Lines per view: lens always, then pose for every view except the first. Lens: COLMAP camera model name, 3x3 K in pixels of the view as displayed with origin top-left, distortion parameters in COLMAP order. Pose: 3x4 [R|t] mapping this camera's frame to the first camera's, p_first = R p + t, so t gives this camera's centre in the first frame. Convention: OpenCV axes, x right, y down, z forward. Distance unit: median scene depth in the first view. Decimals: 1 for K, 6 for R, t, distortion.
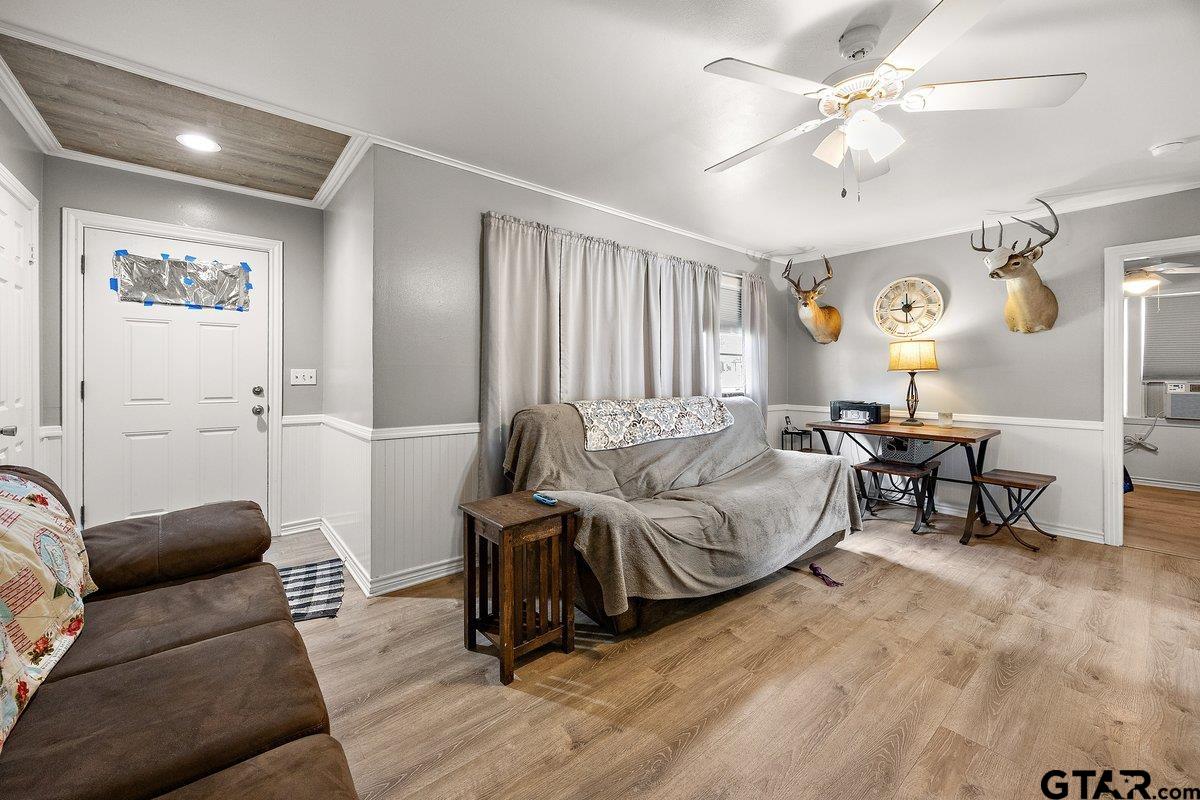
lens RADIAL K [[474.2, 0, 594.0], [0, 474.2, 373.2], [0, 0, 1]] dist [0.000268, 0.000011]
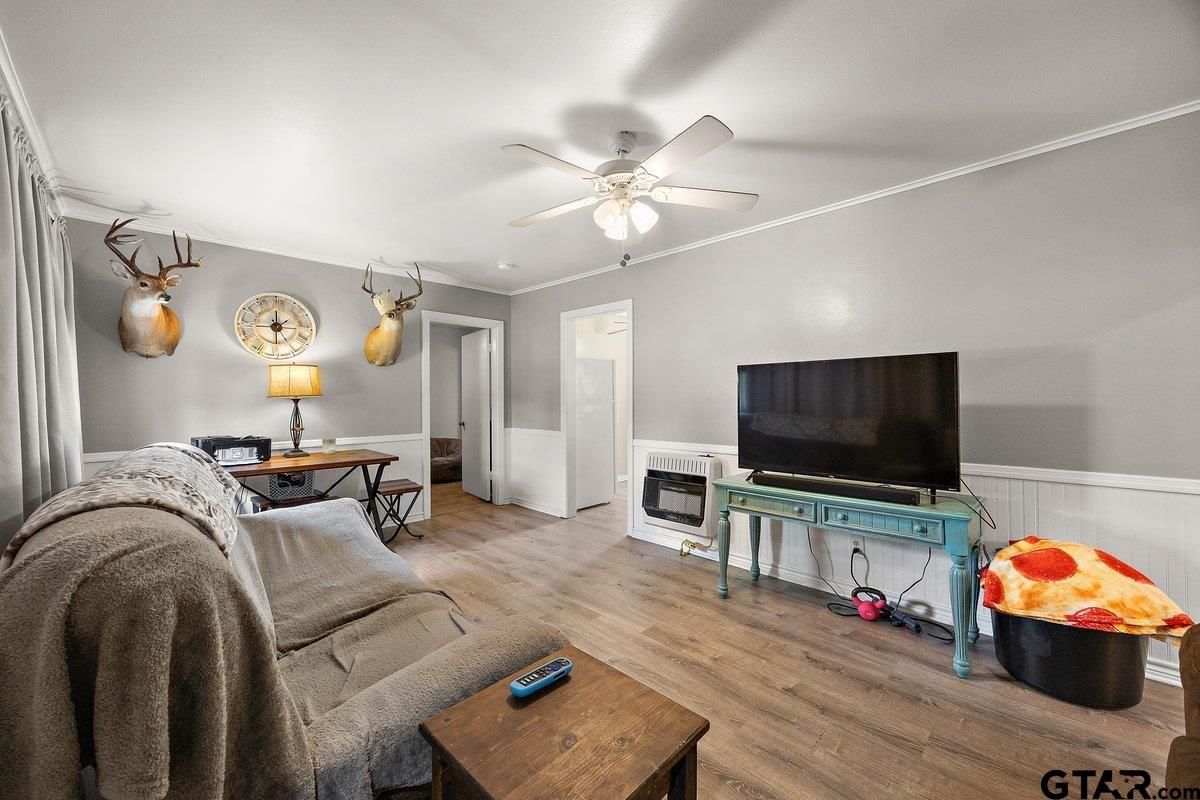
lens RADIAL K [[463.8, 0, 600.0], [0, 463.8, 400.0], [0, 0, 1]] dist [-0.000656, -0.000077]
pose [[-0.092623, -0.001292, 0.995700, -0.273695], [0.010135, 0.999946, 0.002240, 0.004369], [-0.995650, 0.010299, -0.092605, 0.491012]]
